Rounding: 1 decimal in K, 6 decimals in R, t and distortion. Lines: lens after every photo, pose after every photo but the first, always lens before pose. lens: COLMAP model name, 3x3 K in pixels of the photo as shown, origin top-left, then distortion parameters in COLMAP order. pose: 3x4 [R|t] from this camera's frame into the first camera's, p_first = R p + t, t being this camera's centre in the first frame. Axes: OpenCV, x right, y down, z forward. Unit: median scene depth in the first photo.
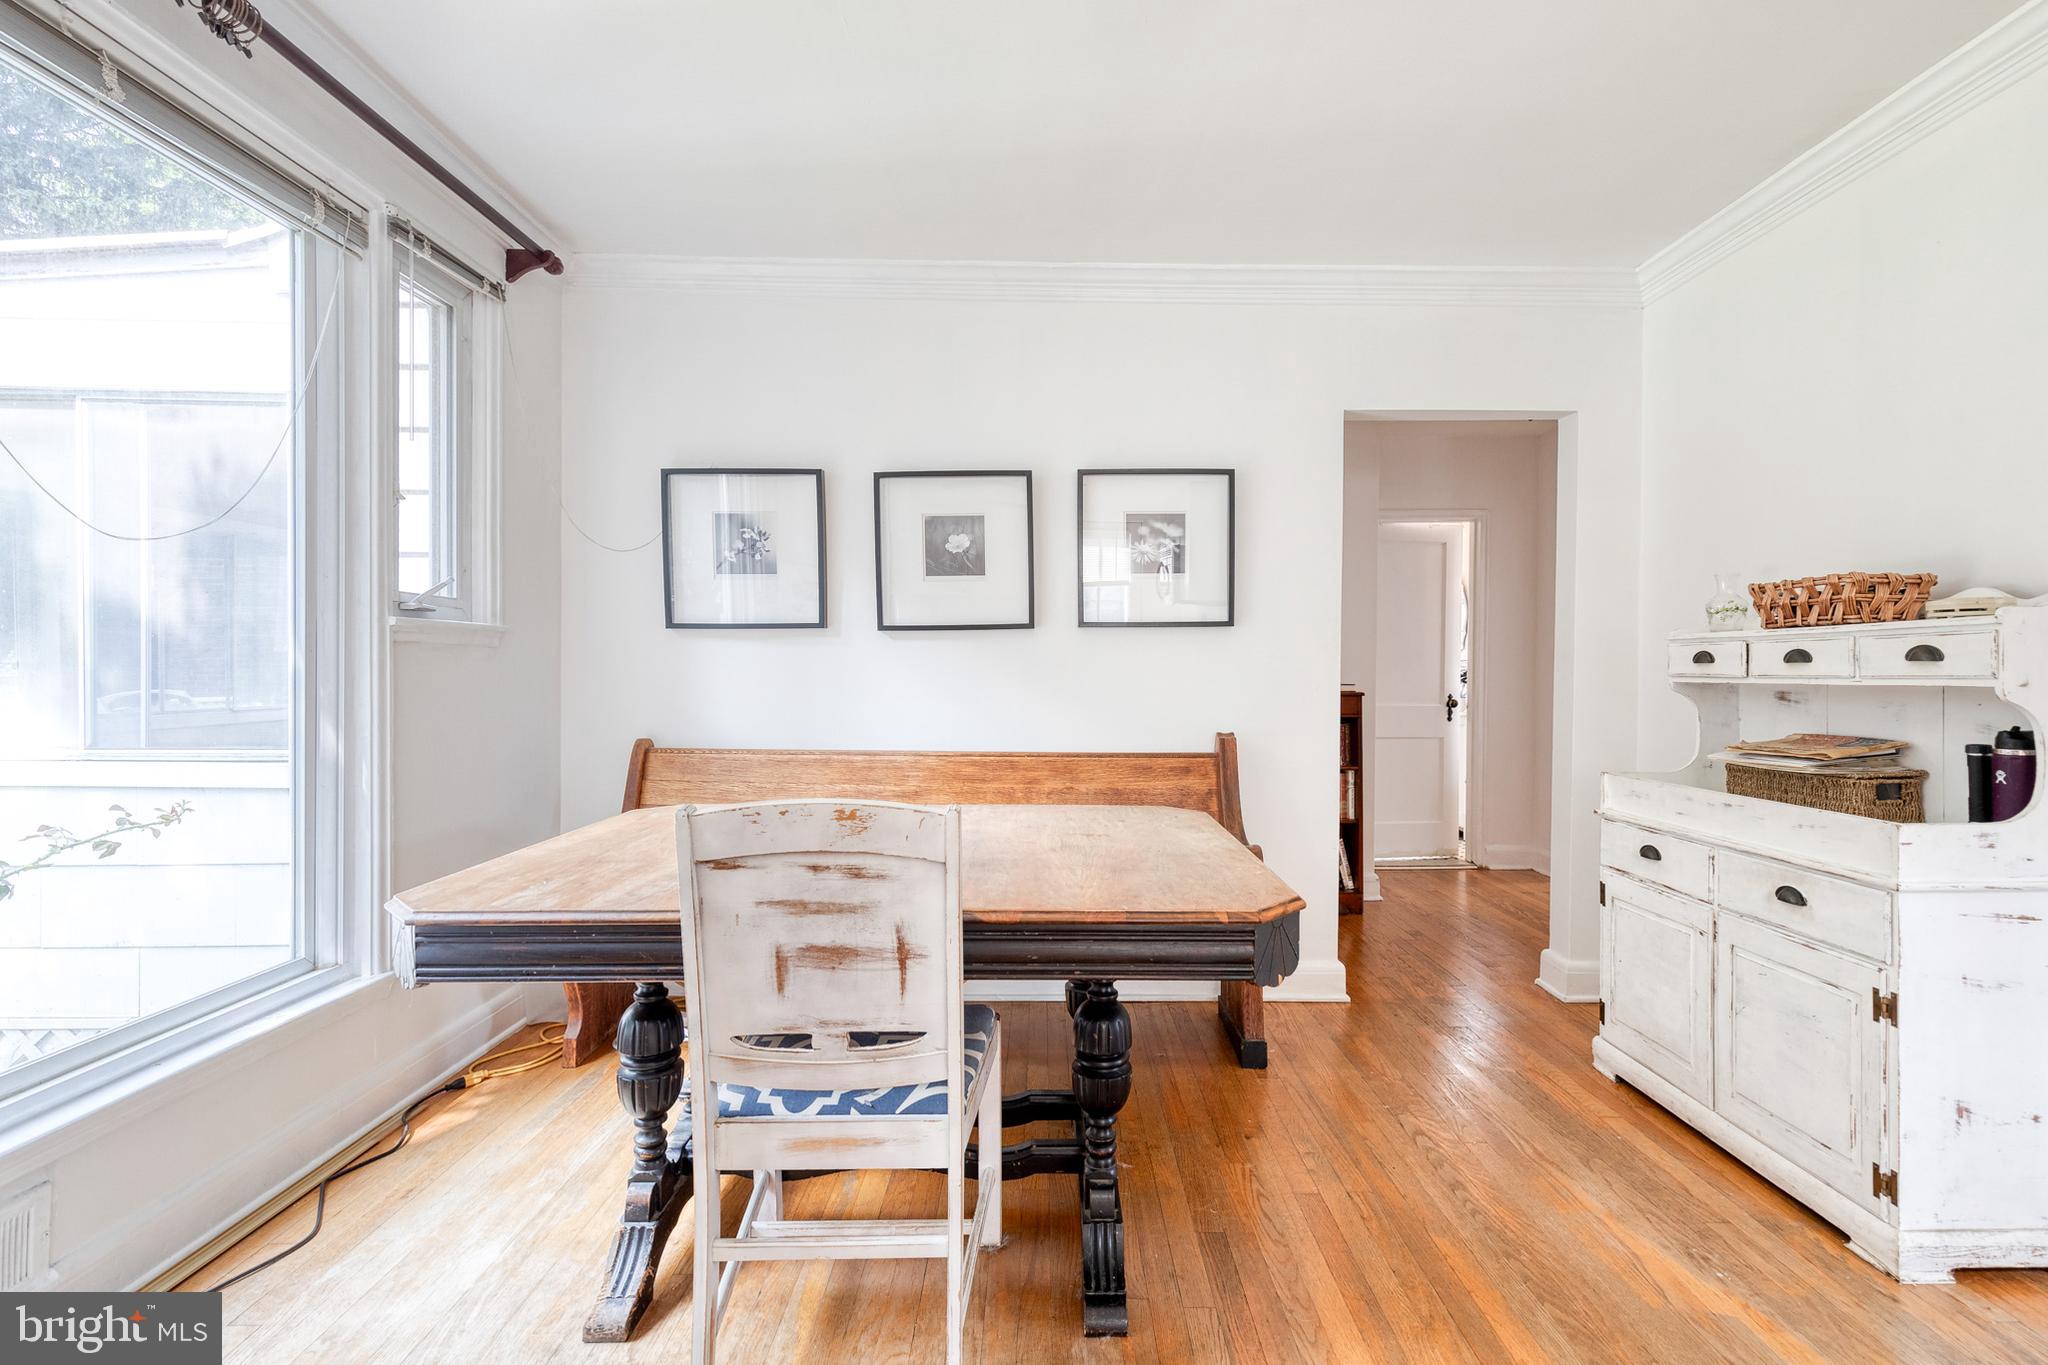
lens RADIAL K [[908.0, 0, 1046.9], [0, 908.0, 677.5], [0, 0, 1]] dist [0.011372, -0.000013]
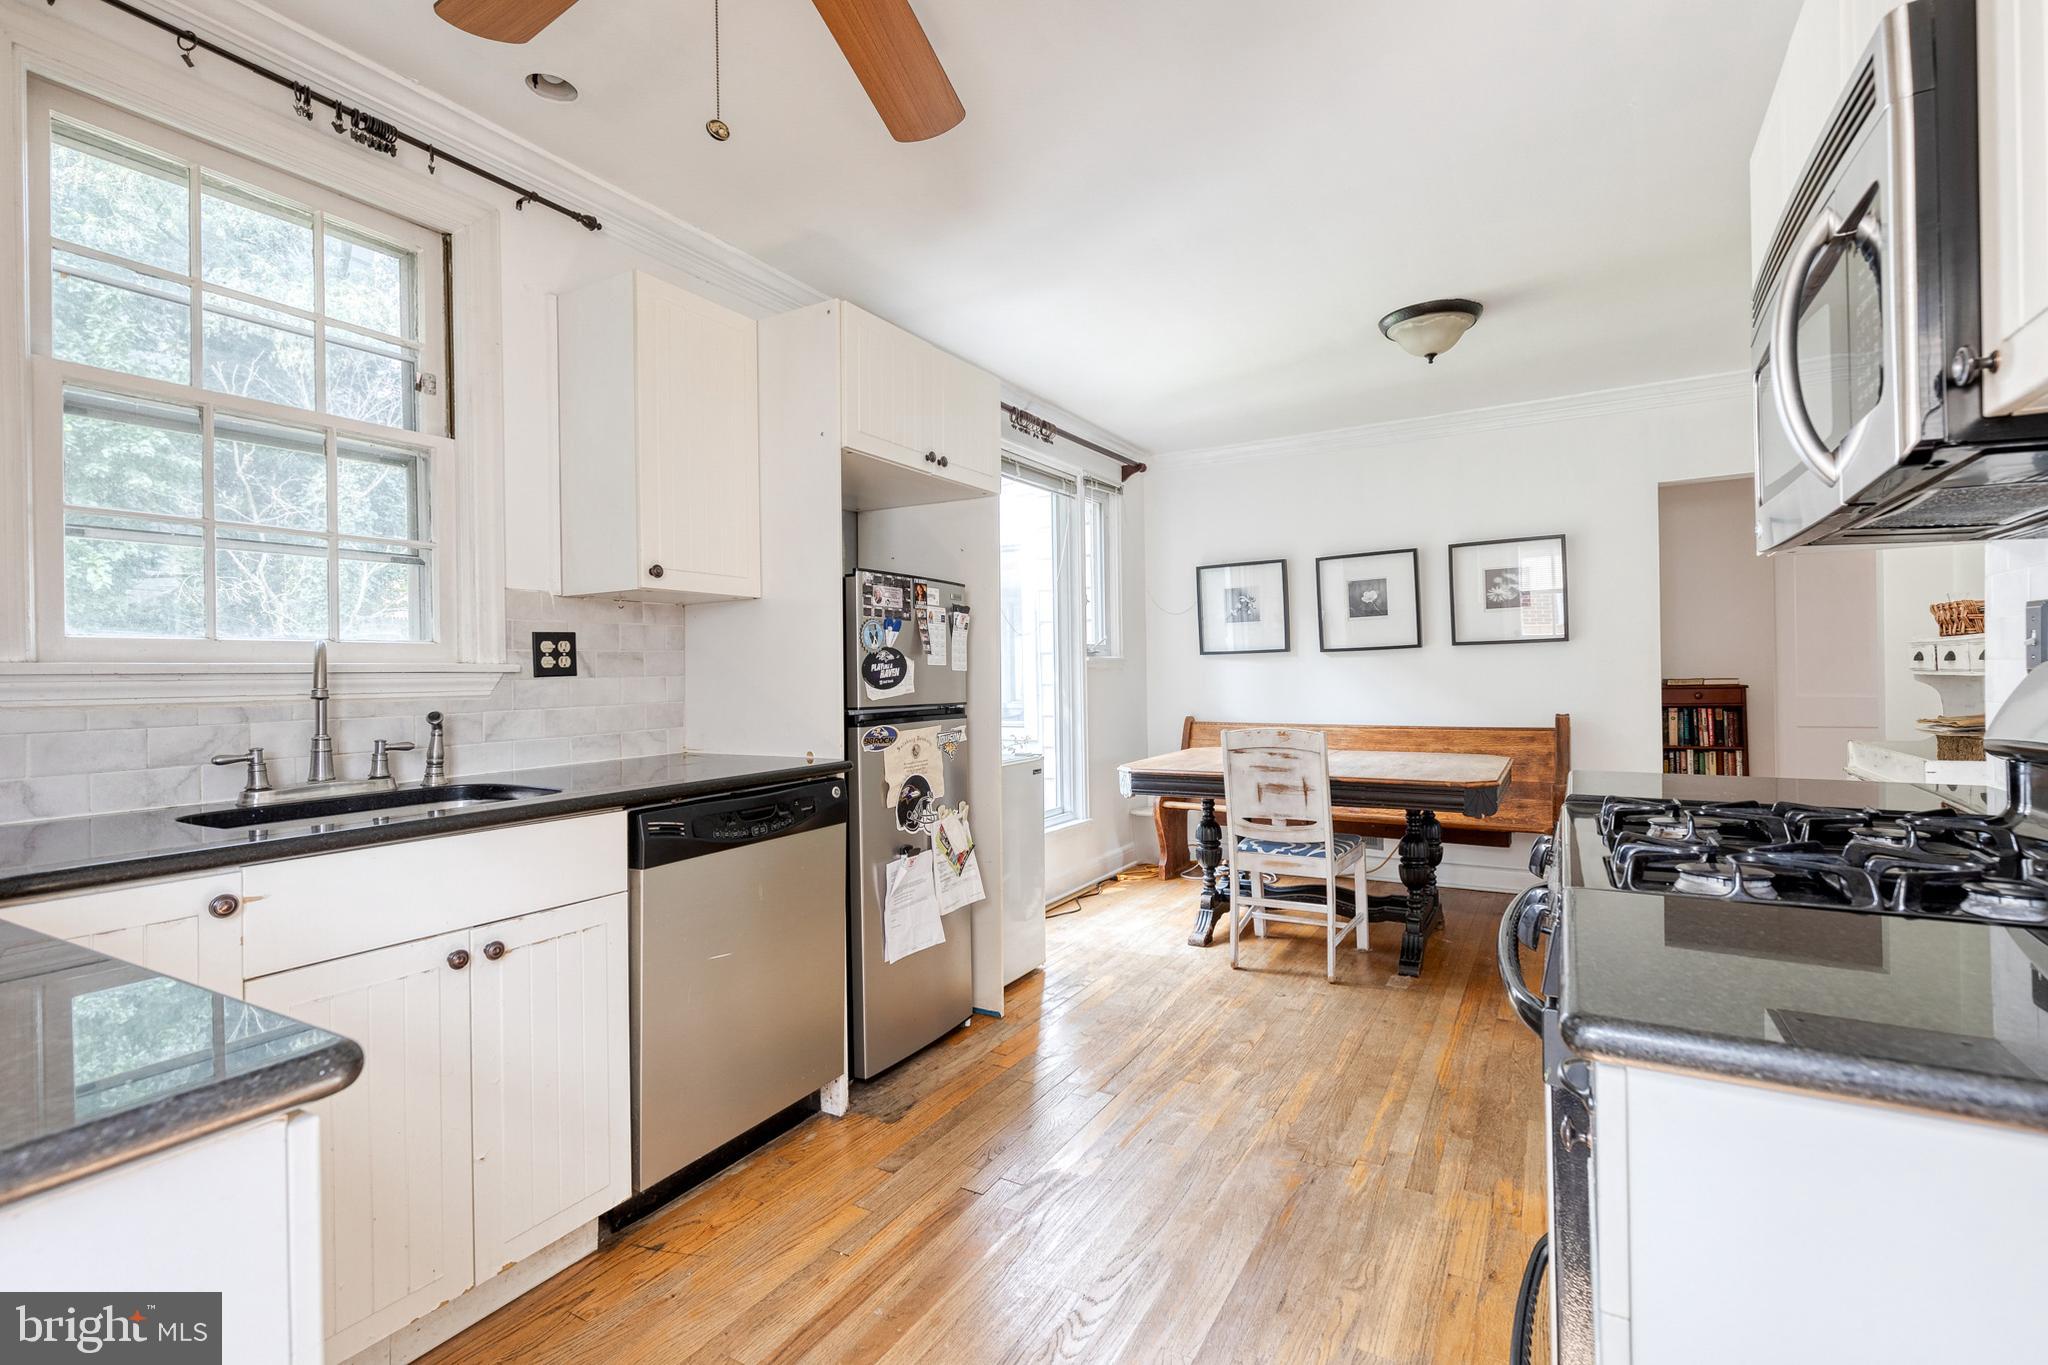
lens RADIAL K [[908.0, 0, 1046.9], [0, 908.0, 677.5], [0, 0, 1]] dist [0.011372, -0.000013]
pose [[0.861629, -0.018471, -0.507202, 0.287240], [0.018231, 0.999819, -0.005439, -0.006751], [0.507210, -0.004561, 0.861810, -0.876274]]
